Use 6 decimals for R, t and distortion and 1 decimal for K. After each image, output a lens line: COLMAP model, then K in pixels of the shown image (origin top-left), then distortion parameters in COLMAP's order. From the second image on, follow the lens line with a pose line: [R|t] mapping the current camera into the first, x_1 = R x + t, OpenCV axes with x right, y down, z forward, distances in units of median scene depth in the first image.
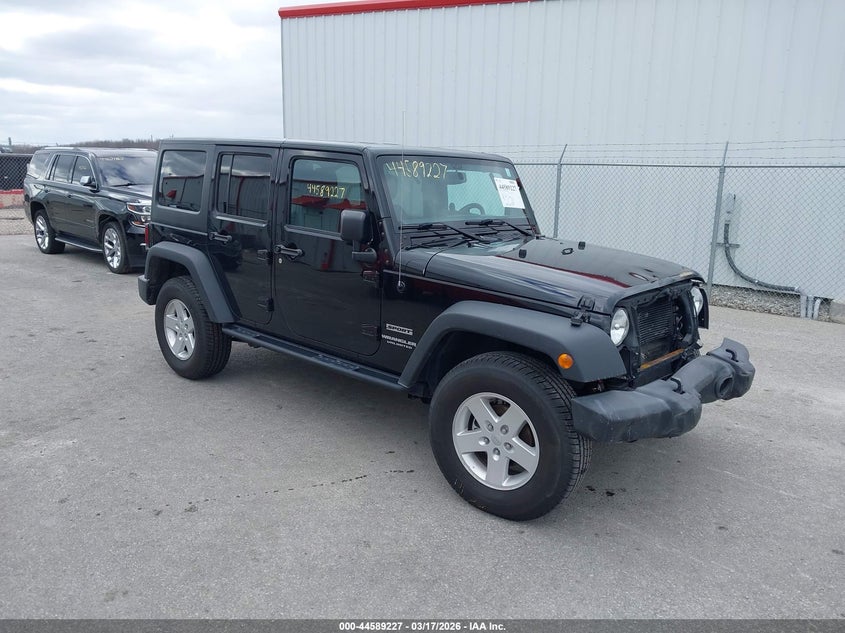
lens RADIAL K [[660.5, 0, 422.5], [0, 660.5, 316.5], [0, 0, 1]] dist [-0.005555, 0.005016]
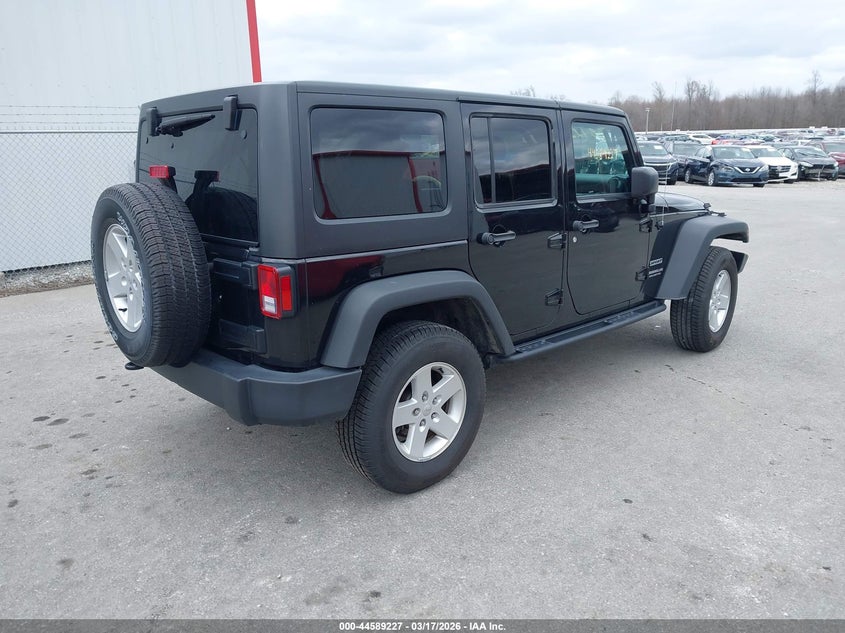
lens RADIAL K [[660.5, 0, 422.5], [0, 660.5, 316.5], [0, 0, 1]] dist [-0.005555, 0.005016]
pose [[0.094916, -0.281690, 0.954799, -0.996539], [0.235993, 0.938156, 0.253320, -0.233837], [-0.967108, 0.201281, 0.155523, 0.975136]]
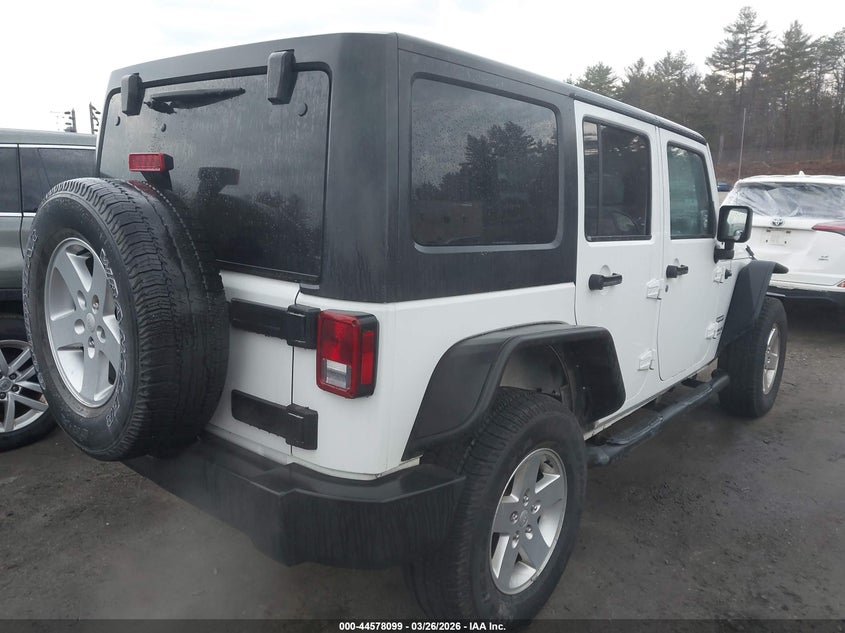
lens RADIAL K [[615.3, 0, 422.5], [0, 615.3, 316.5], [0, 0, 1]] dist [-0.006074, -0.004030]
pose [[-0.058710, -0.230113, 0.971391, -0.793443], [0.173075, 0.955987, 0.236924, -0.232220], [-0.983157, 0.182034, -0.016300, 1.136532]]
